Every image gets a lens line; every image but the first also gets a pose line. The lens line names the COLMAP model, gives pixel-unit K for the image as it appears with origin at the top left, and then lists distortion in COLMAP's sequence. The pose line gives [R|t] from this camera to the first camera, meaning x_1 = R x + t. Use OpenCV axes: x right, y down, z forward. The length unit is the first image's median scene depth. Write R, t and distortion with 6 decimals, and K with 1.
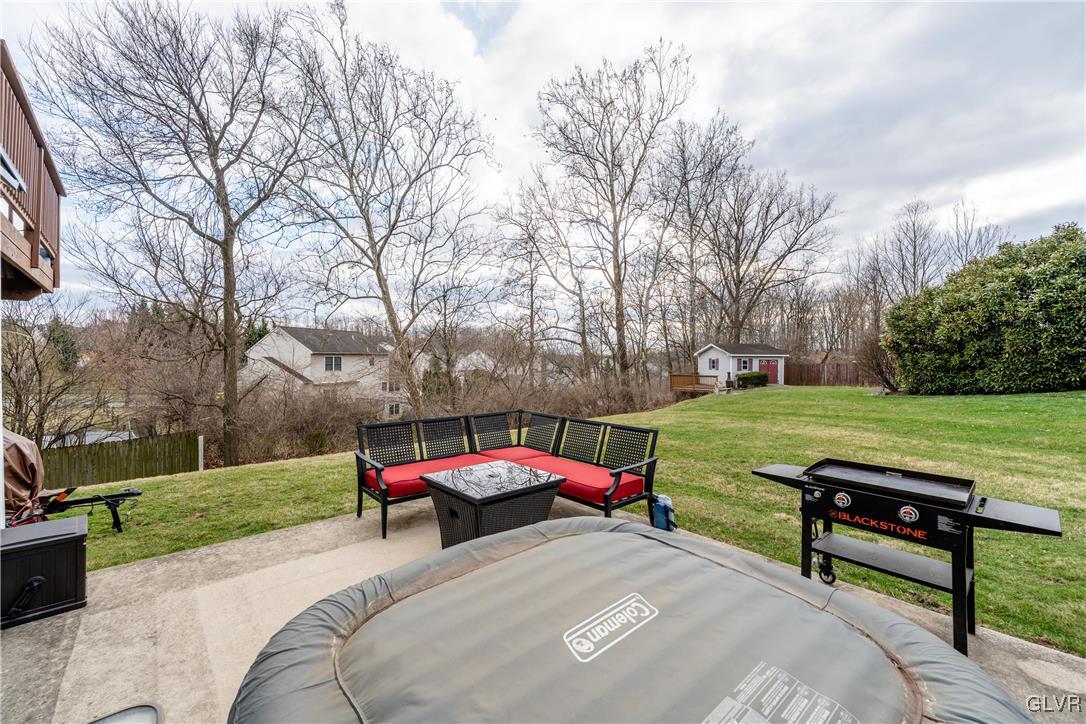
lens RADIAL K [[444.3, 0, 541.5], [0, 444.3, 361.5], [0, 0, 1]] dist [-0.000452, -0.000530]
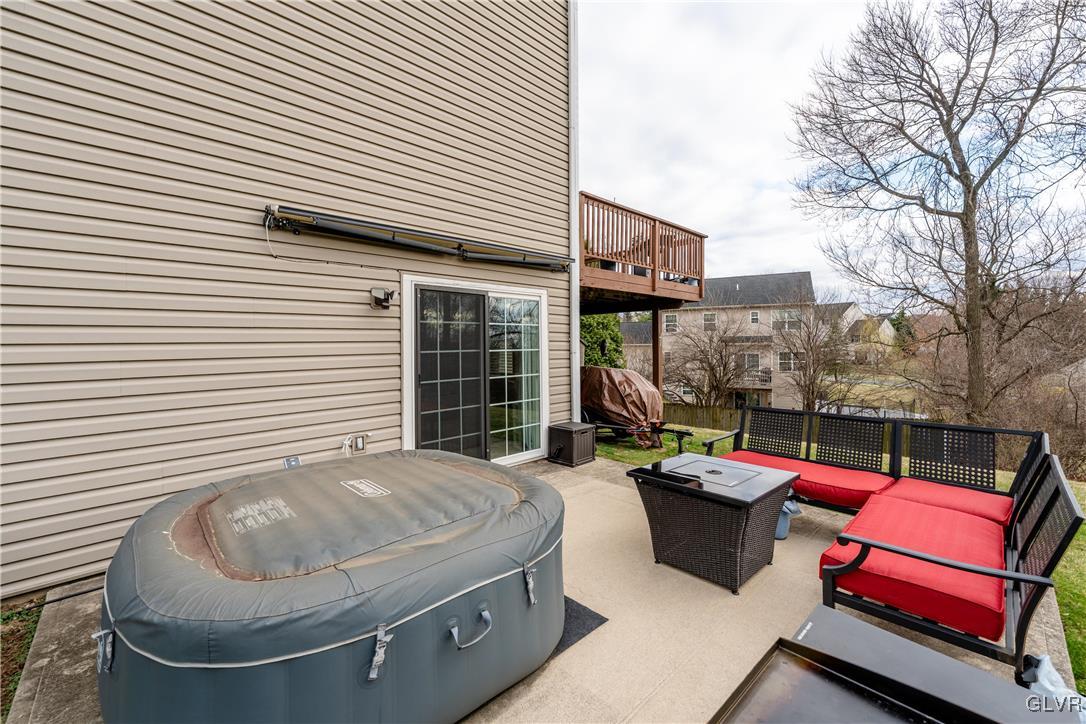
lens RADIAL K [[444.3, 0, 540.1], [0, 444.3, 353.6], [0, 0, 1]] dist [-0.000452, -0.000530]
pose [[0.019782, 0.013744, -0.999710, 0.608562], [-0.003334, 0.999901, 0.013680, 0.013418], [0.999799, 0.003063, 0.019826, 0.528119]]
